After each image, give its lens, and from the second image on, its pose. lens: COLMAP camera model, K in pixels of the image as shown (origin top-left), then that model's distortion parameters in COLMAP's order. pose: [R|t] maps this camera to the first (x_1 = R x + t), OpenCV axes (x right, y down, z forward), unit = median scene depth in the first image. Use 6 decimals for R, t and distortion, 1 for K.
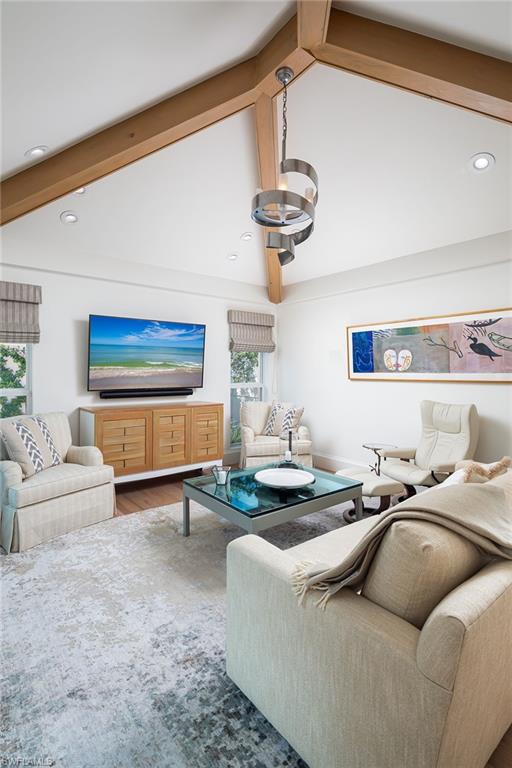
lens RADIAL K [[372.8, 0, 255.7], [0, 372.8, 398.1], [0, 0, 1]] dist [-0.000301, -0.000064]
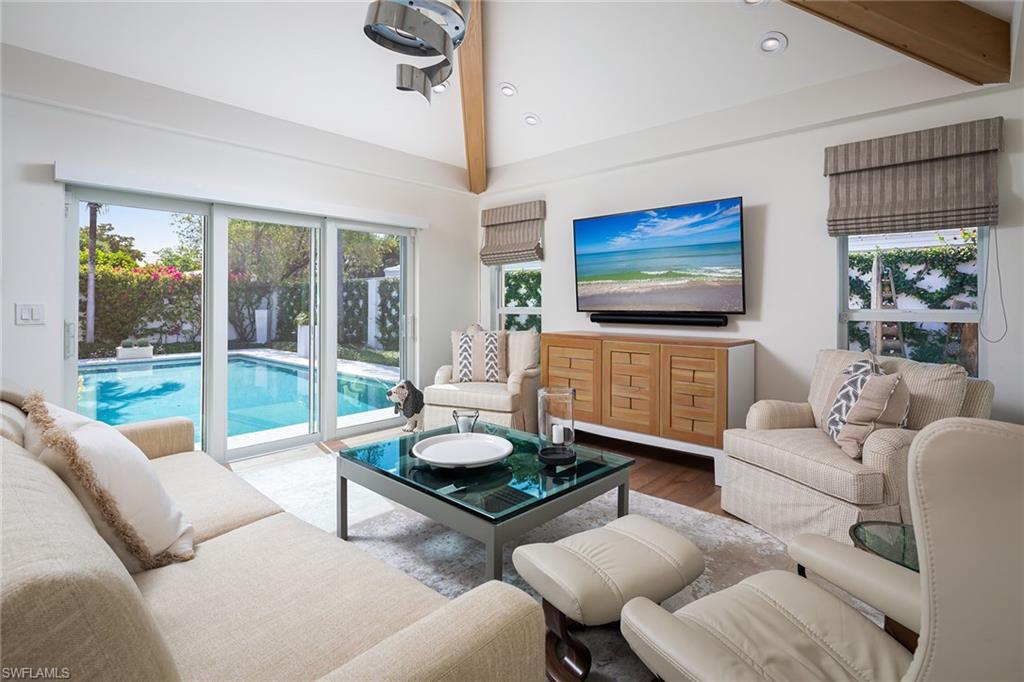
lens RADIAL K [[497.1, 0, 509.5], [0, 497.1, 309.4], [0, 0, 1]] dist [-0.000301, -0.000064]
pose [[0.165348, 0.015326, -0.986116, 0.575553], [-0.066514, 0.997776, 0.004354, -0.015986], [0.983990, 0.064871, 0.166000, 0.615636]]
